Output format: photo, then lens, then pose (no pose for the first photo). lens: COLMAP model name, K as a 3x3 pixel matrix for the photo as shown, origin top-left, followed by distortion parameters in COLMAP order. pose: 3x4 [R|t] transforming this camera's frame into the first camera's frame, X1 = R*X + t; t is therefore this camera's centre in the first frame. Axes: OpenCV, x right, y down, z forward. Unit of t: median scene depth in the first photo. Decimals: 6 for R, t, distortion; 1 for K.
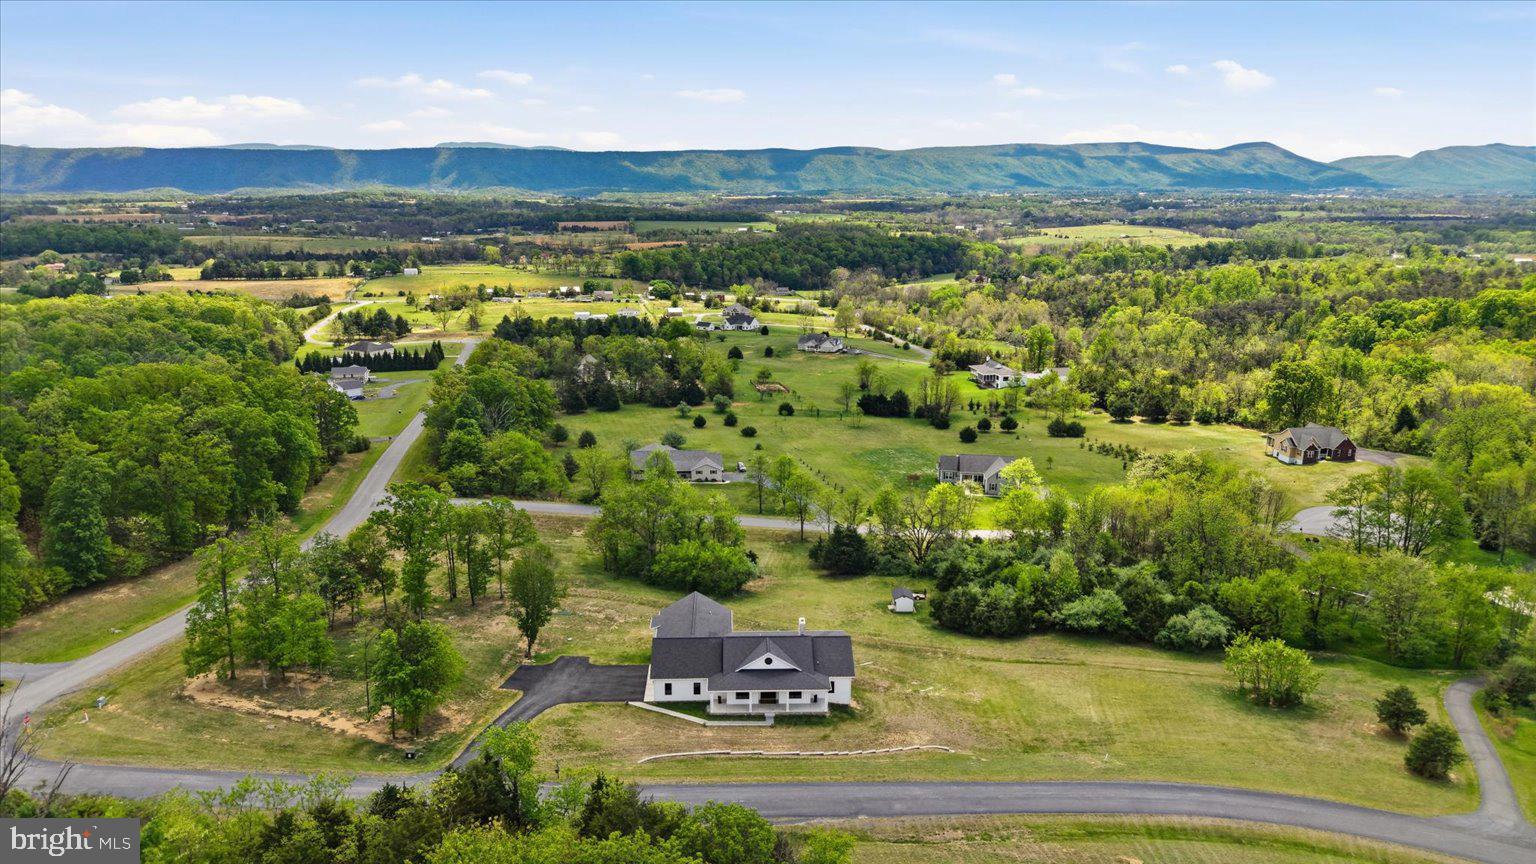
lens RADIAL K [[1019.7, 0, 766.5], [0, 1019.7, 434.5], [0, 0, 1]] dist [0.047460, -0.057839]
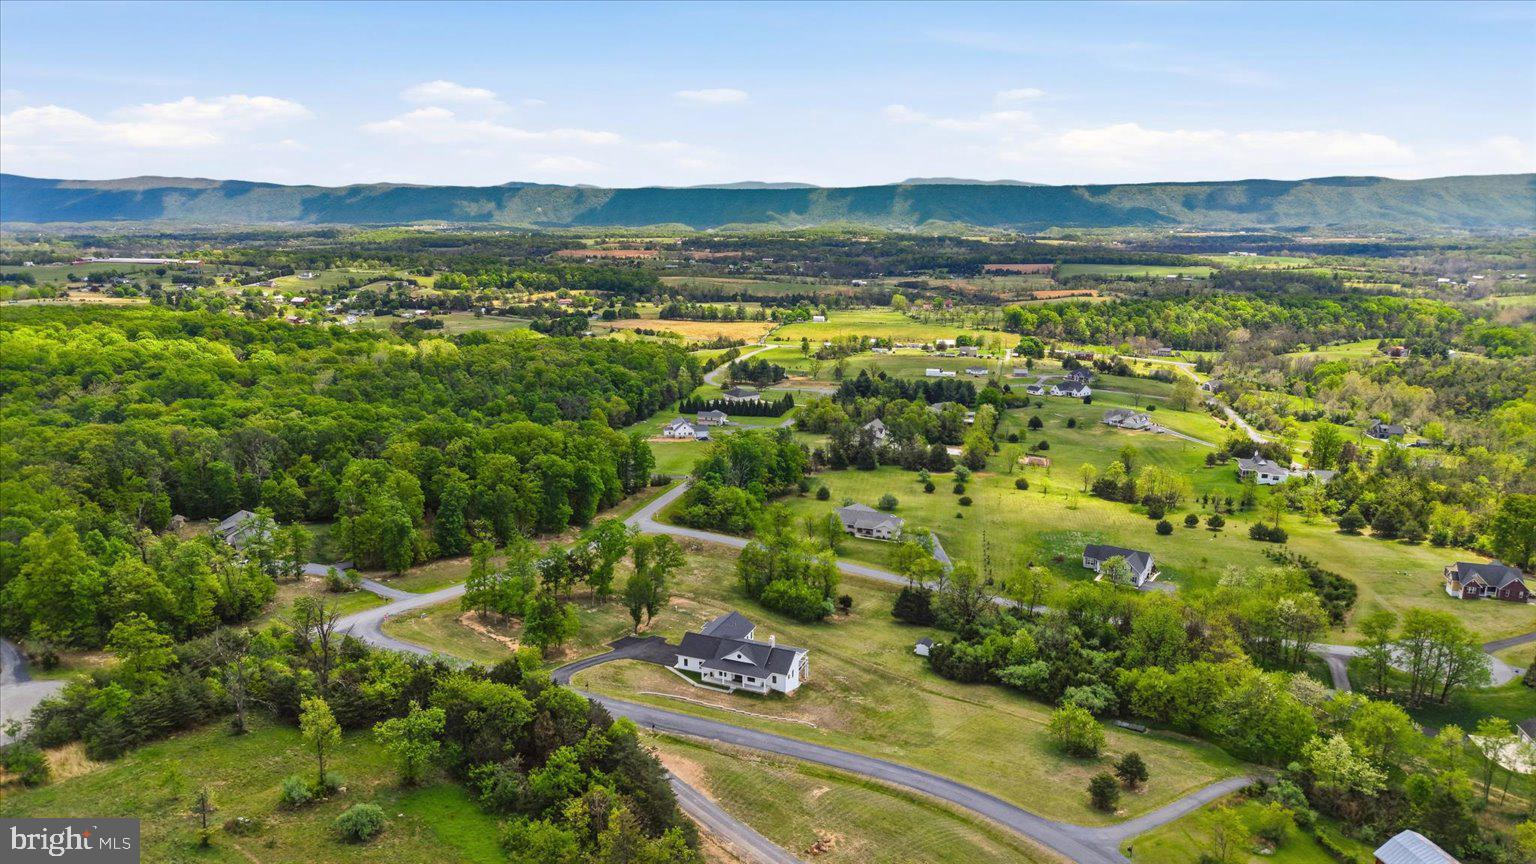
lens RADIAL K [[1019.7, 0, 767.4], [0, 1019.7, 432.8], [0, 0, 1]] dist [0.047460, -0.057839]
pose [[0.909044, 0.087823, -0.407339, 0.236167], [-0.100523, 0.994886, -0.009835, -0.044213], [0.404392, 0.049887, 0.913224, -0.177791]]
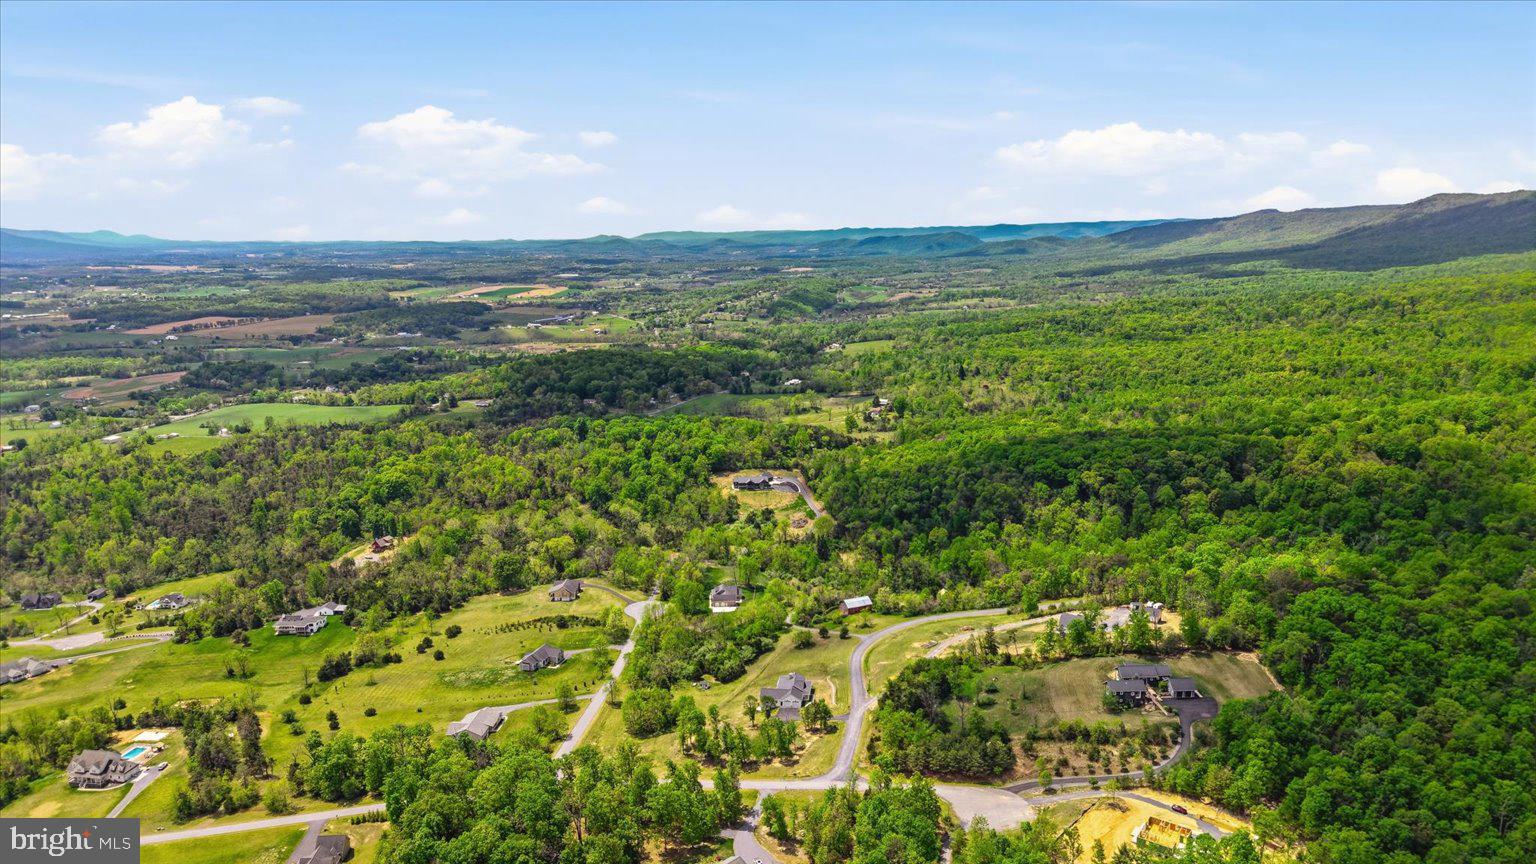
lens RADIAL K [[1019.7, 0, 762.6], [0, 1019.7, 431.4], [0, 0, 1]] dist [0.047460, -0.057839]
pose [[0.152647, -0.194419, 0.968969, -1.232860], [0.250585, 0.956032, 0.152348, -0.453824], [-0.955984, 0.219553, 0.194654, 0.060037]]
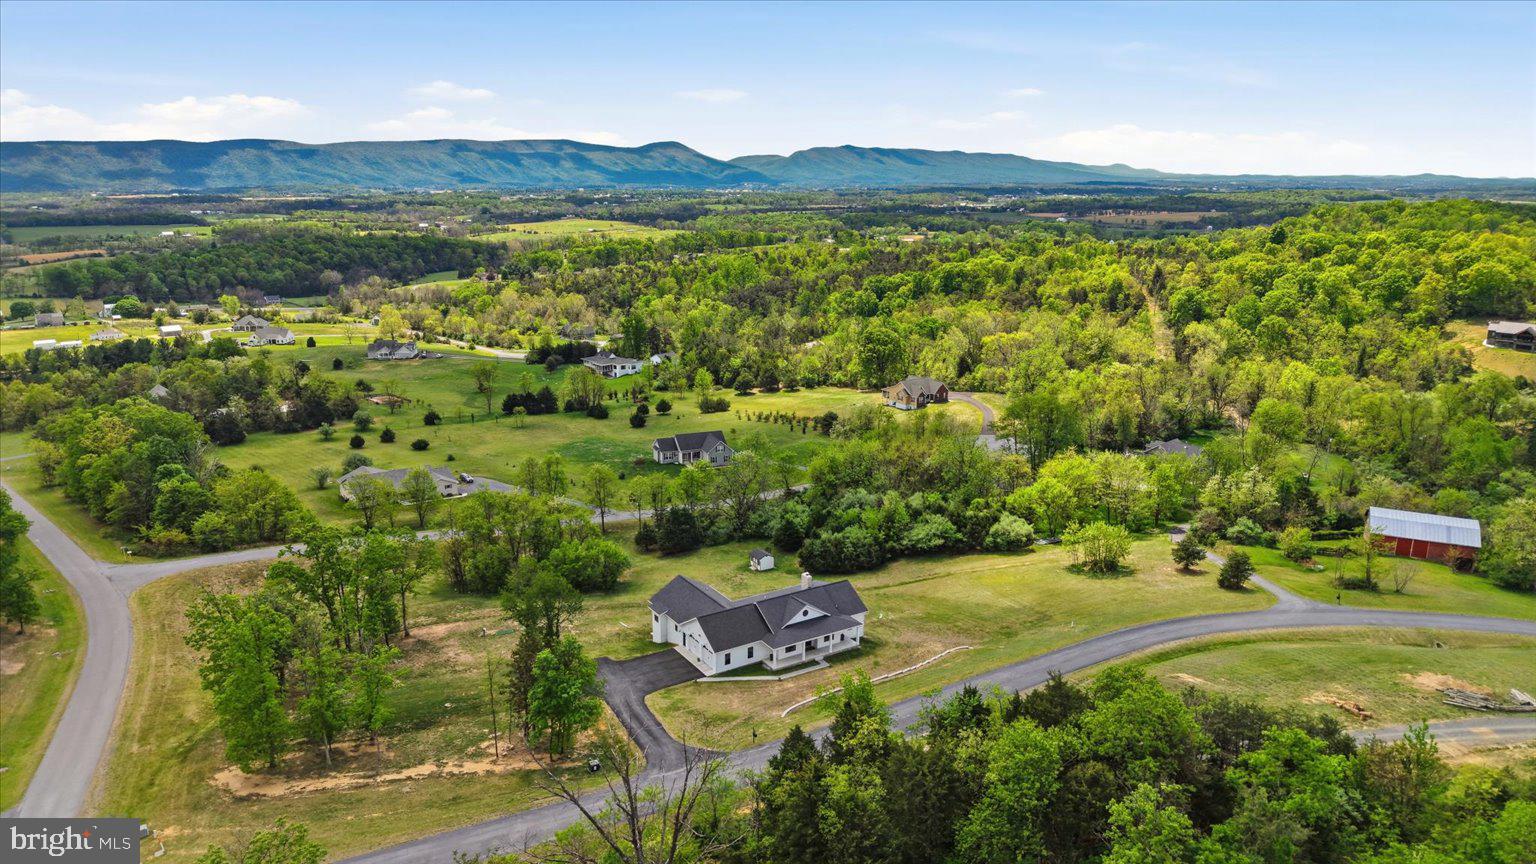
lens RADIAL K [[1019.7, 0, 762.9], [0, 1019.7, 429.3], [0, 0, 1]] dist [0.047460, -0.057839]
pose [[0.866019, -0.124190, 0.484342, -0.190089], [0.124783, 0.991695, 0.031163, -0.006542], [-0.484190, 0.033450, 0.874323, 0.012492]]
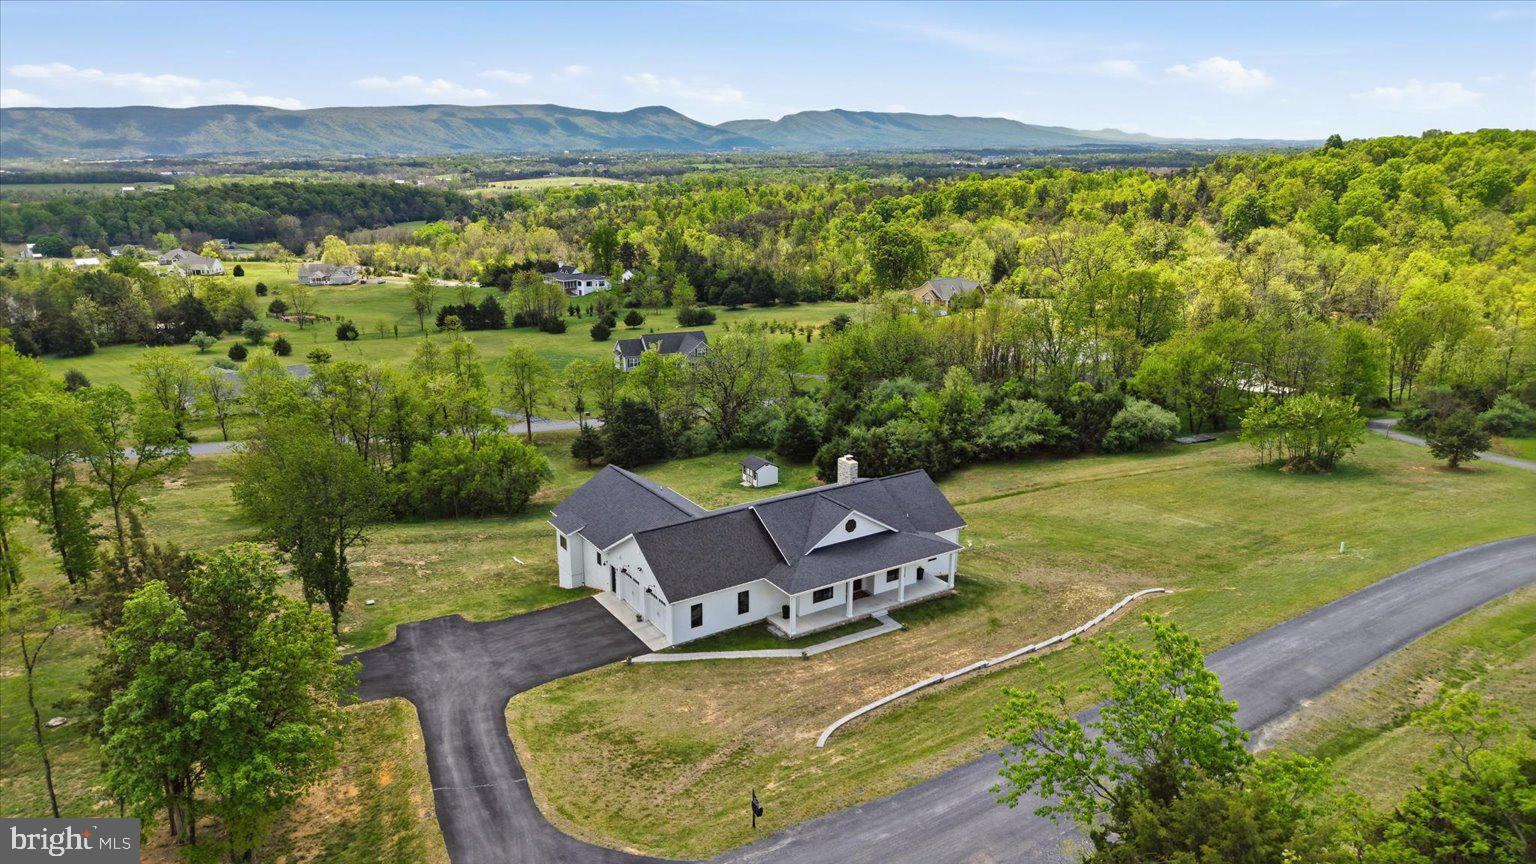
lens RADIAL K [[1019.7, 0, 764.5], [0, 1019.7, 428.3], [0, 0, 1]] dist [0.047460, -0.057839]
pose [[0.859995, -0.144604, 0.489387, -0.105691], [0.131619, 0.989418, 0.061060, 0.043531], [-0.493037, 0.011902, 0.869927, 0.181237]]
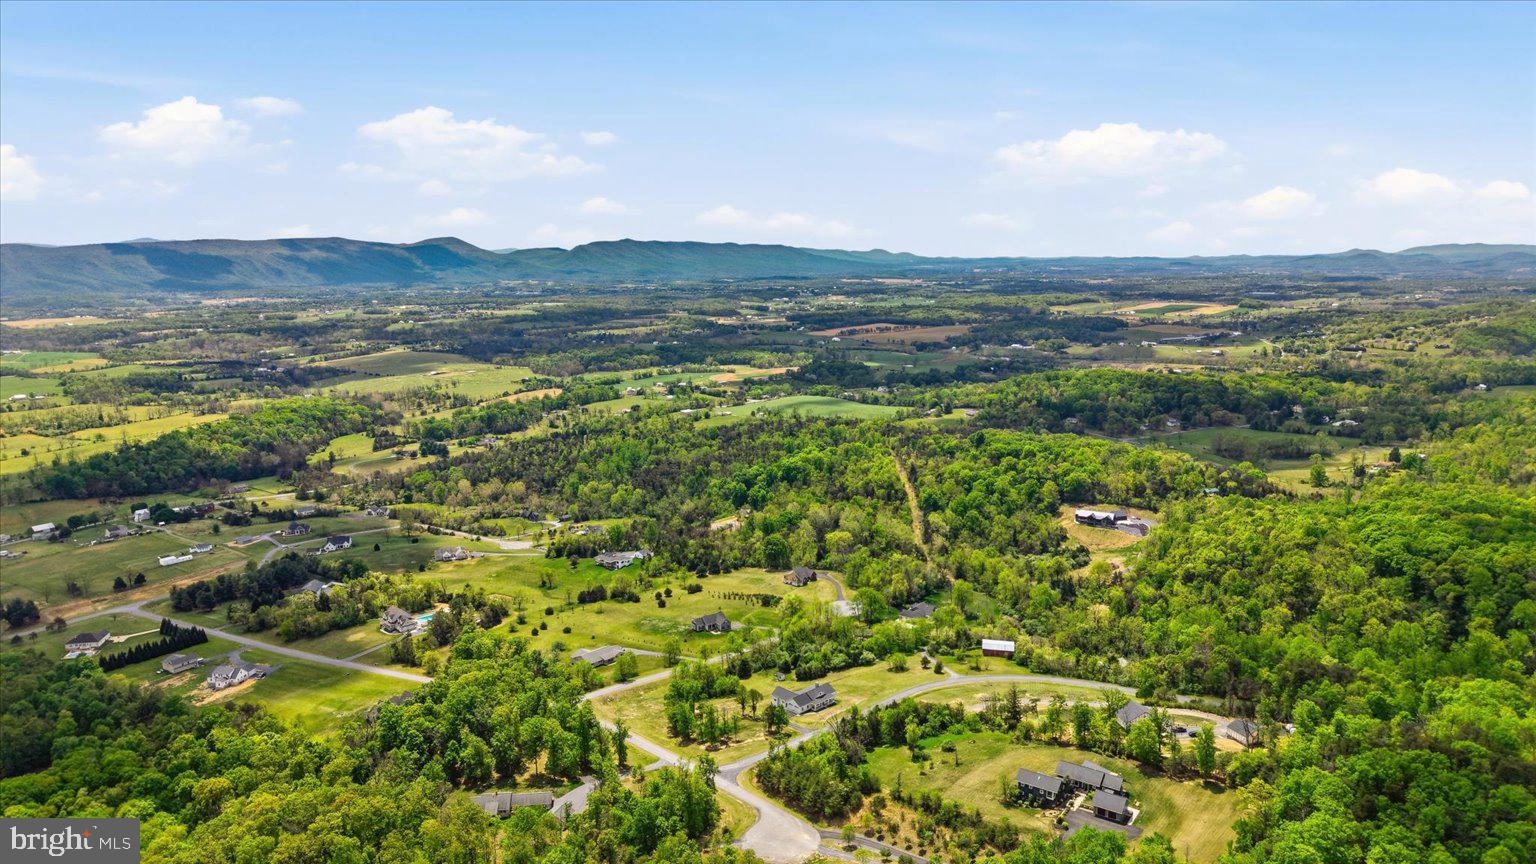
lens RADIAL K [[1019.7, 0, 757.0], [0, 1019.7, 430.3], [0, 0, 1]] dist [0.047460, -0.057839]
pose [[0.743239, -0.124961, 0.657252, -0.897719], [0.177400, 0.984046, -0.013517, -0.259951], [-0.645077, 0.126643, 0.753550, -0.657273]]
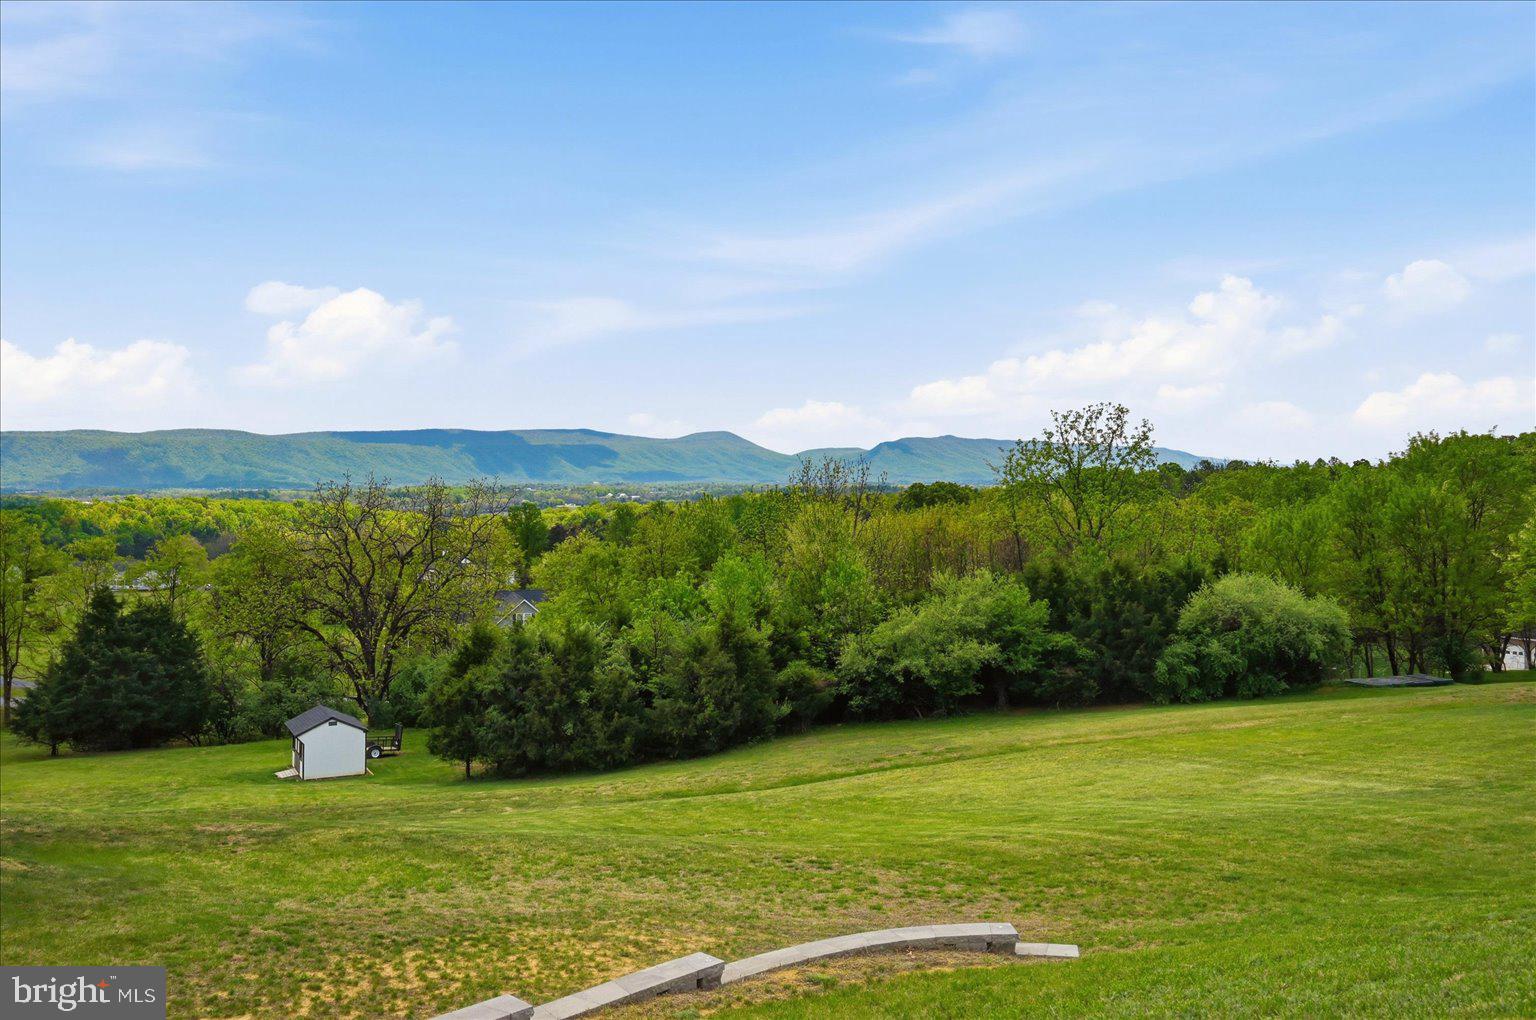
lens RADIAL K [[1361.4, 0, 775.3], [0, 1361.4, 500.1], [0, 0, 1]] dist [0.002256, 0.018364]
pose [[0.888853, -0.011107, 0.458058, 0.033441], [0.114403, 0.973423, -0.198394, 0.092613], [-0.443681, 0.228747, 0.866500, 0.286282]]
